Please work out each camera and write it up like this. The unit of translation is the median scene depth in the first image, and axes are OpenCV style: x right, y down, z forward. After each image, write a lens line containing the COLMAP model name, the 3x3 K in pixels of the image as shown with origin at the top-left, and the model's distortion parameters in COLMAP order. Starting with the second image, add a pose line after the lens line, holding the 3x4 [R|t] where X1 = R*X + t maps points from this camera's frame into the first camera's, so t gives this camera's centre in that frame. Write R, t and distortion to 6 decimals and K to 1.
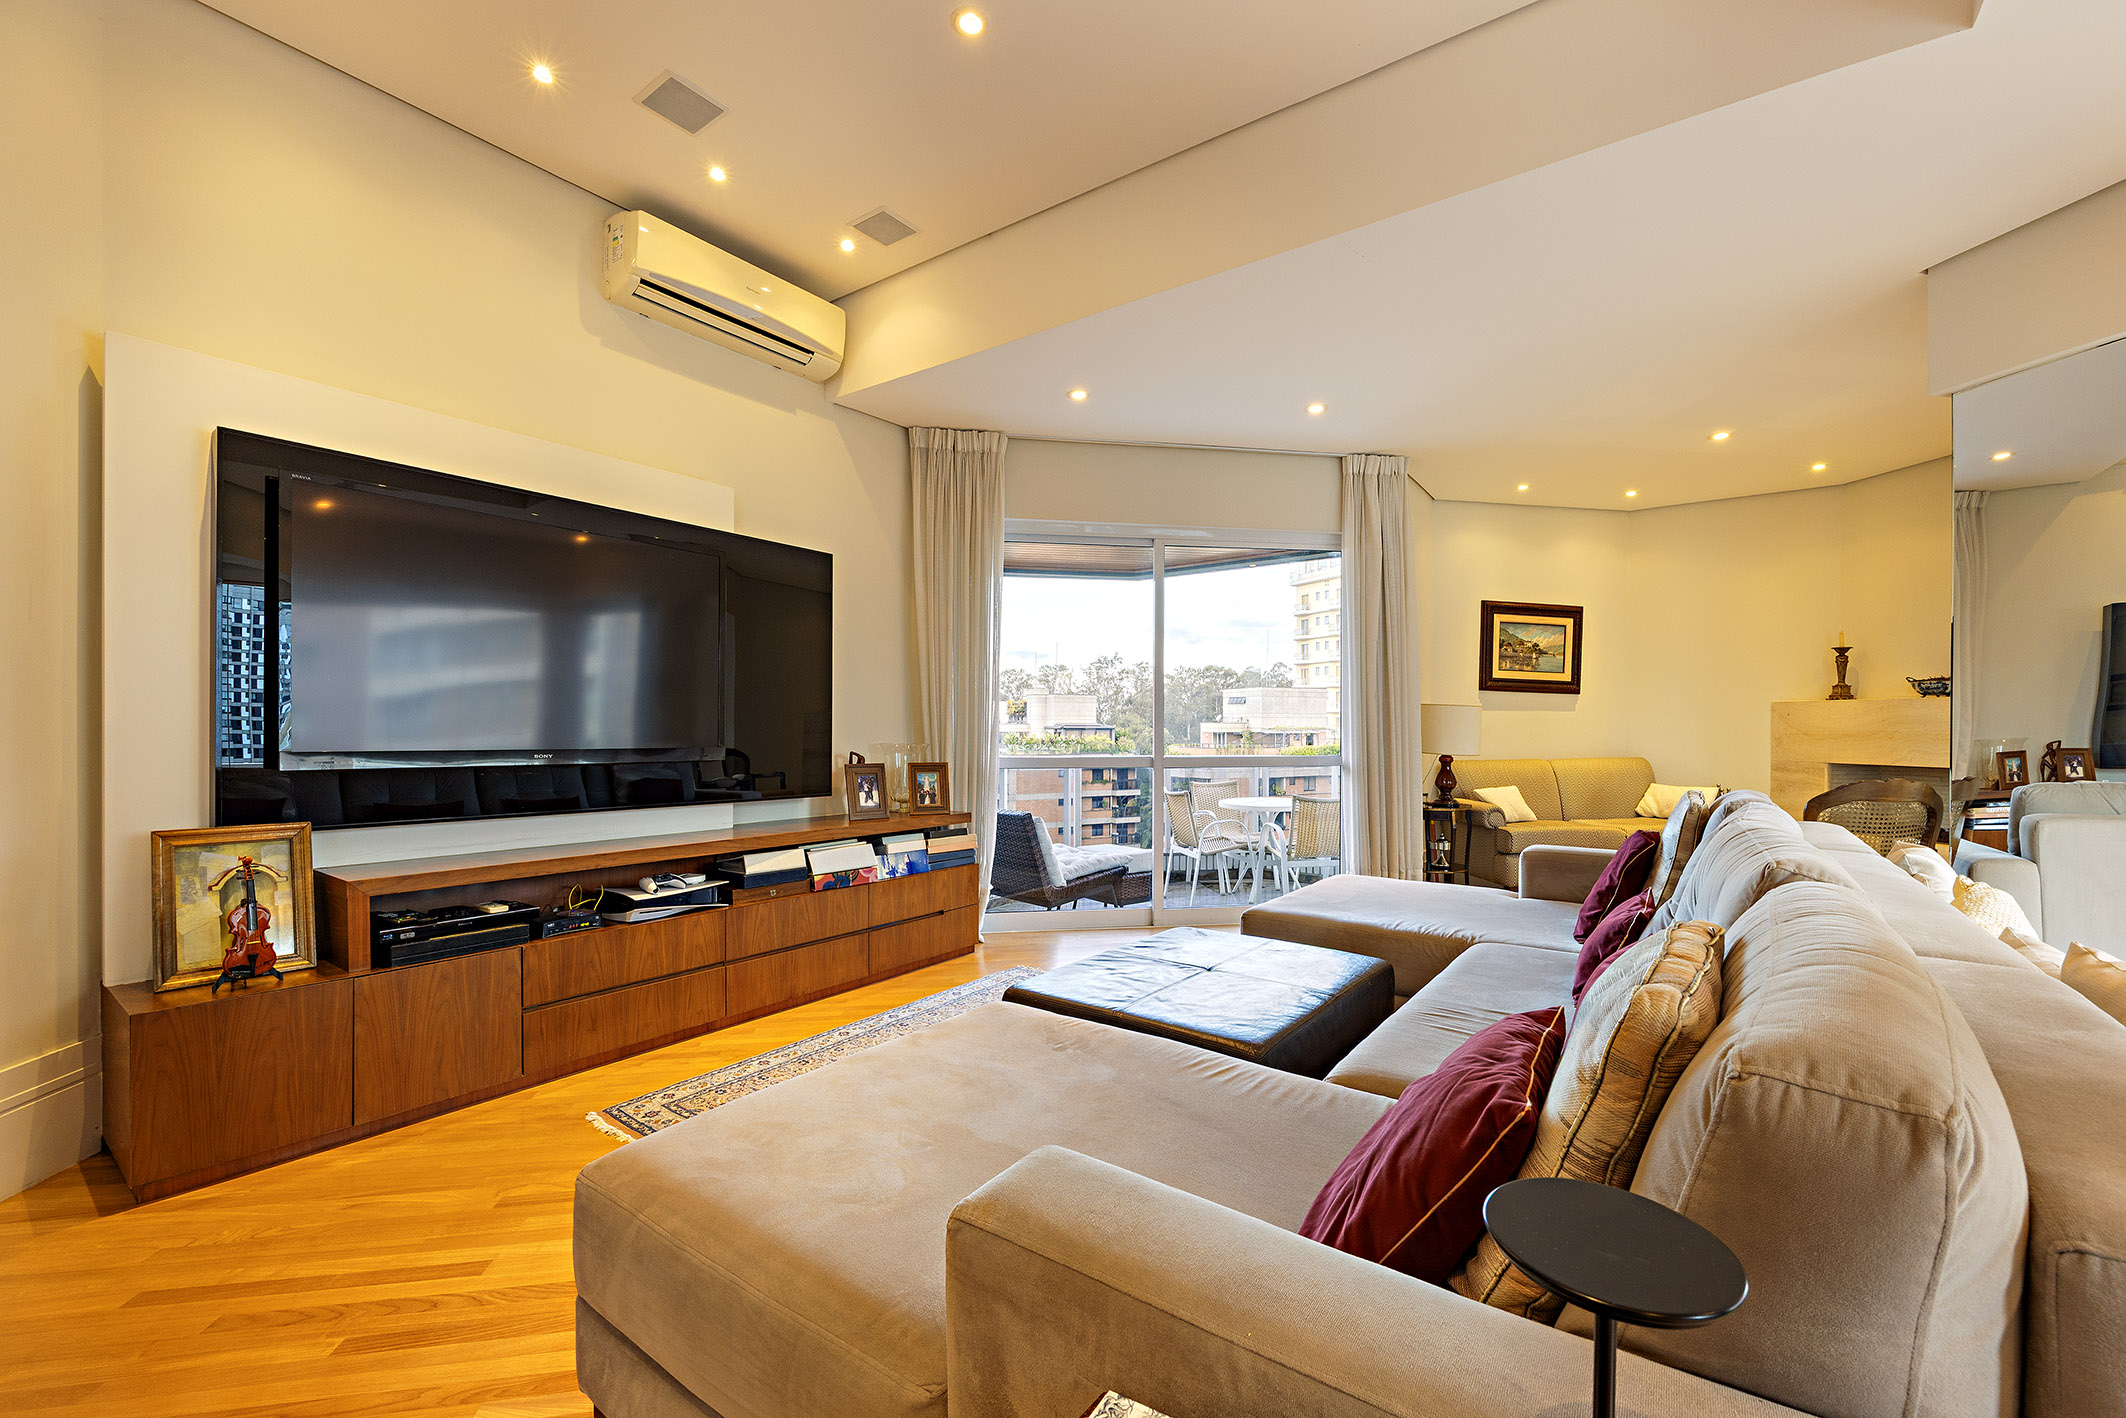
lens RADIAL K [[820.8, 0, 1096.9], [0, 820.8, 731.8], [0, 0, 1]] dist [-0.002729, -0.000202]
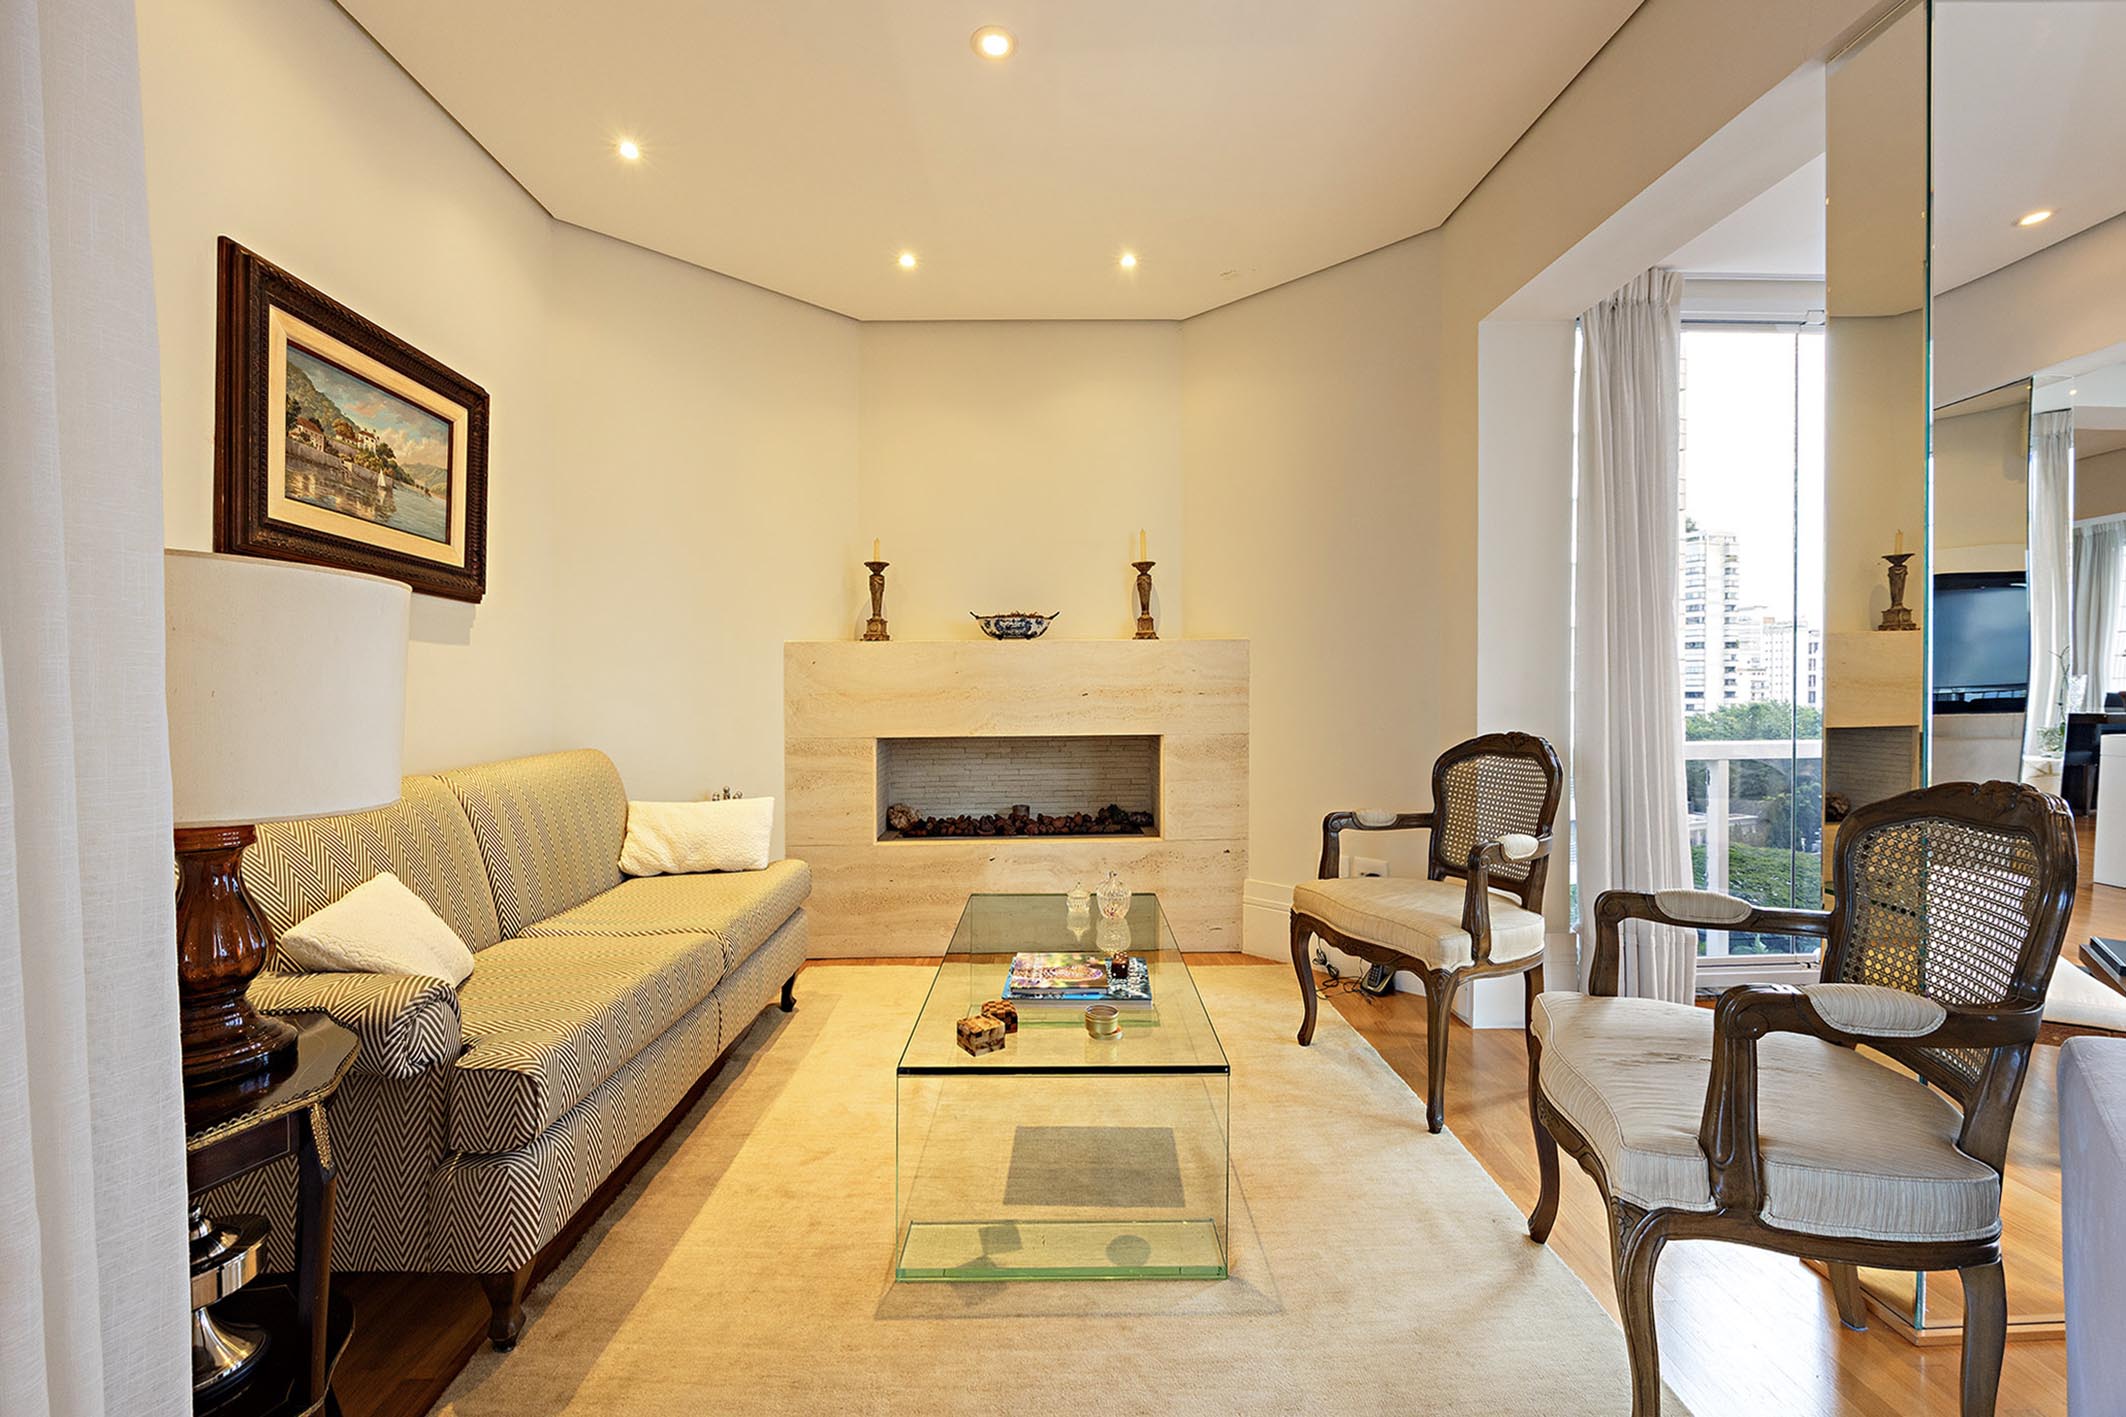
lens RADIAL K [[839.6, 0, 1030.5], [0, 839.6, 682.4], [0, 0, 1]] dist [-0.000659, -0.000039]
pose [[0.156347, -0.000865, 0.987702, 0.271642], [0.012671, 0.999919, -0.001131, -0.003440], [-0.987621, 0.012692, 0.156345, 0.814922]]
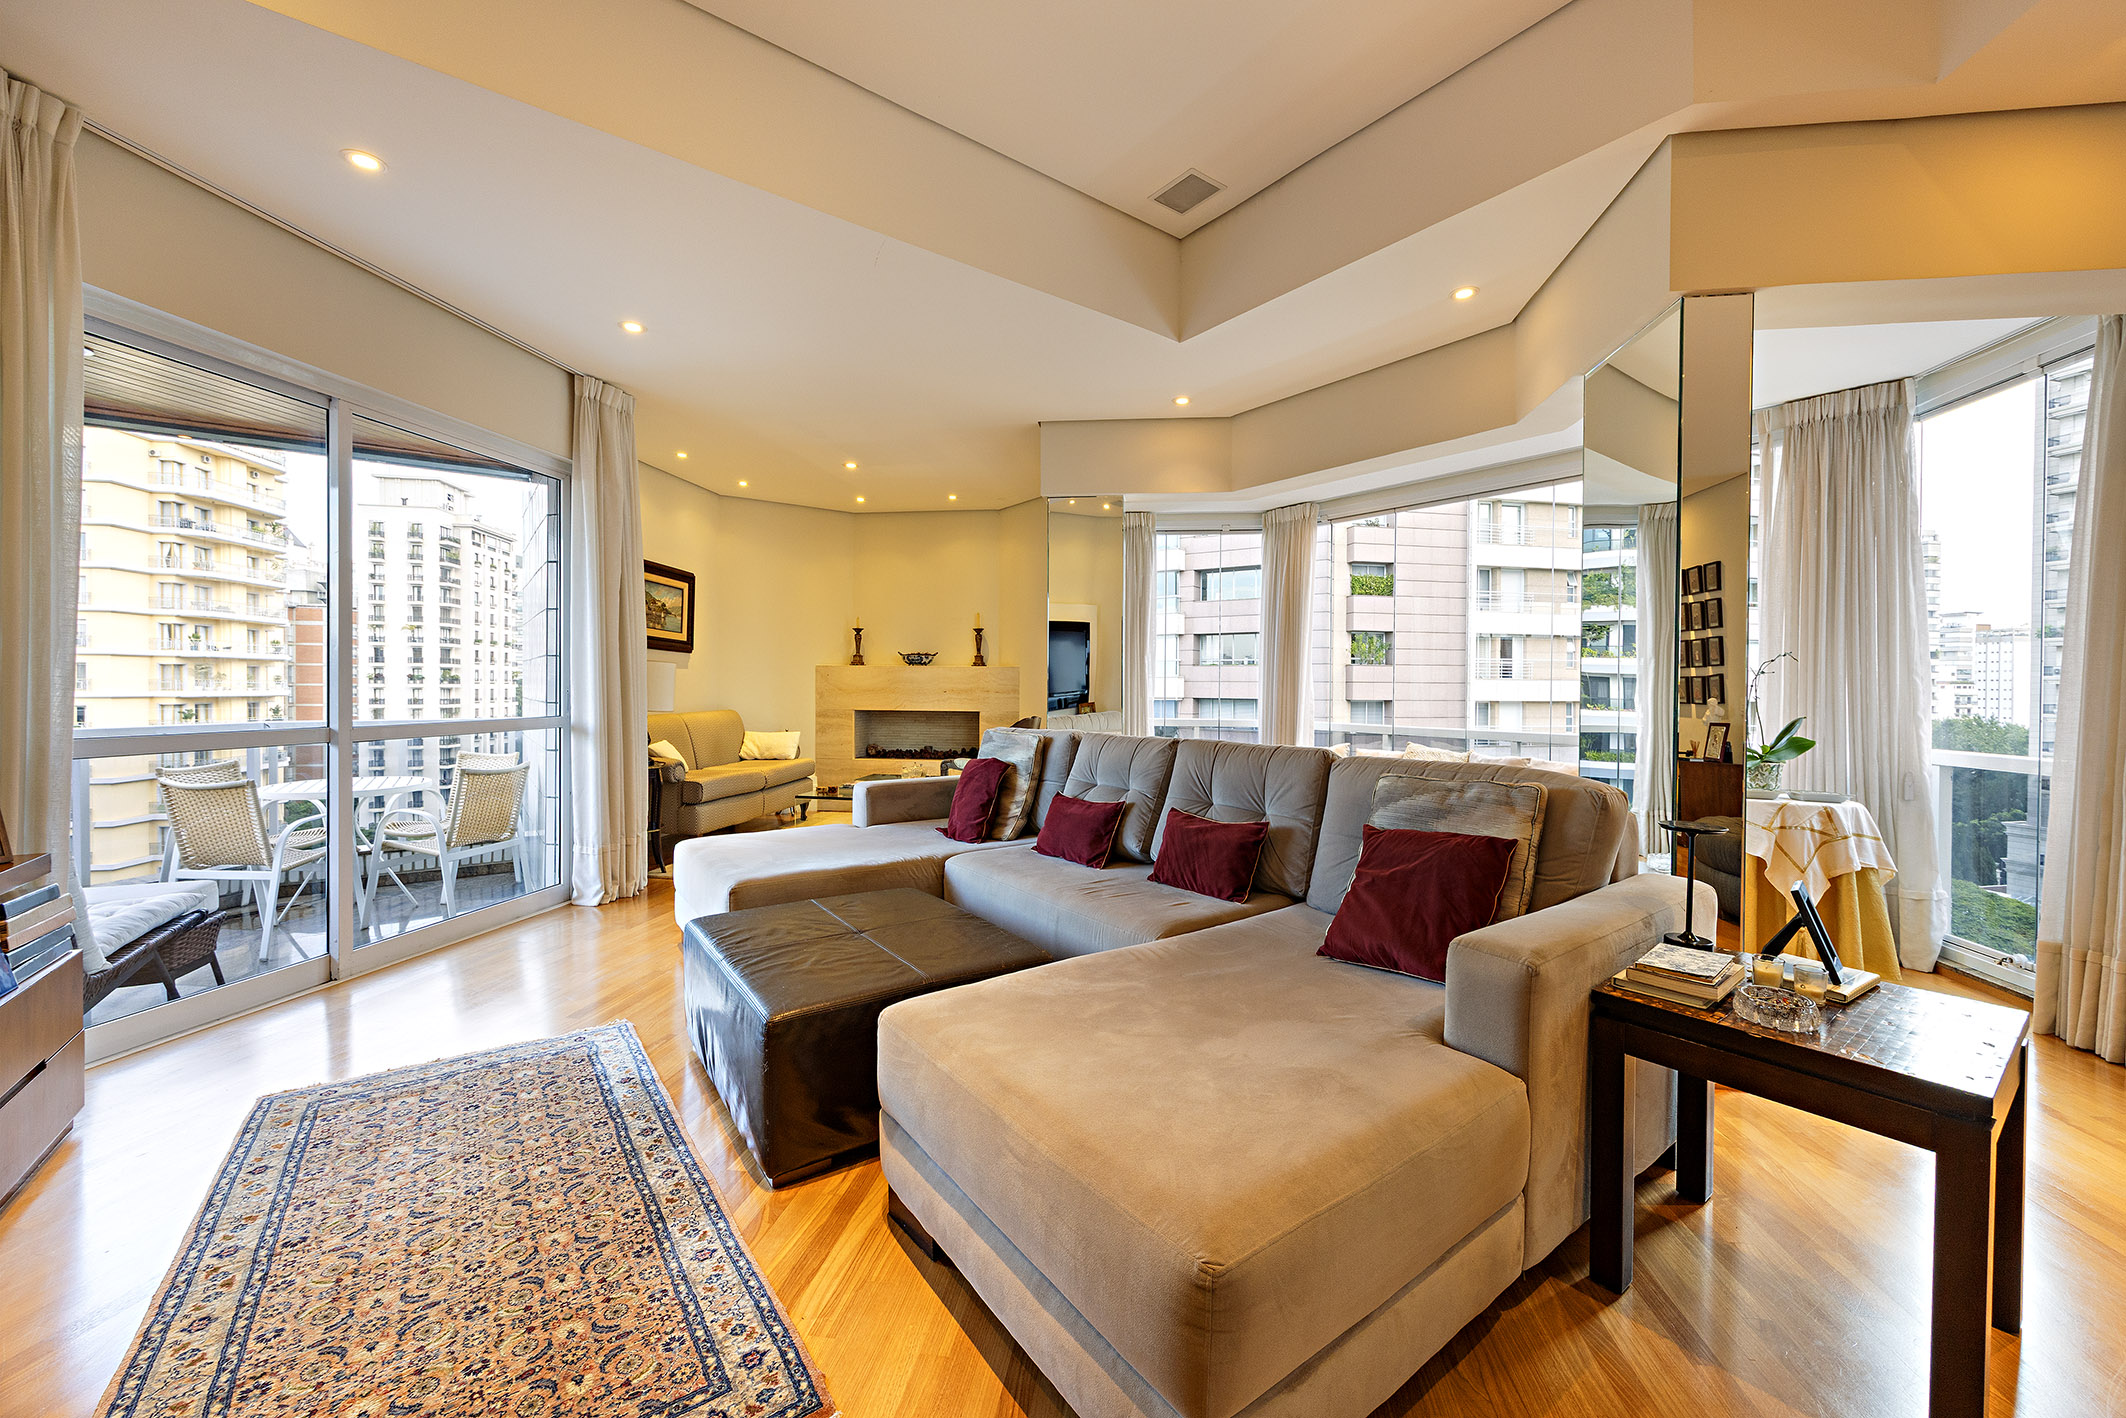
lens RADIAL K [[839.6, 0, 1030.5], [0, 839.6, 682.9], [0, 0, 1]] dist [-0.000659, -0.000039]
pose [[0.337312, 0.004824, 0.941381, -0.380354], [-0.000782, 0.999988, -0.004844, -0.001517], [-0.941393, 0.000898, 0.337312, 0.240332]]
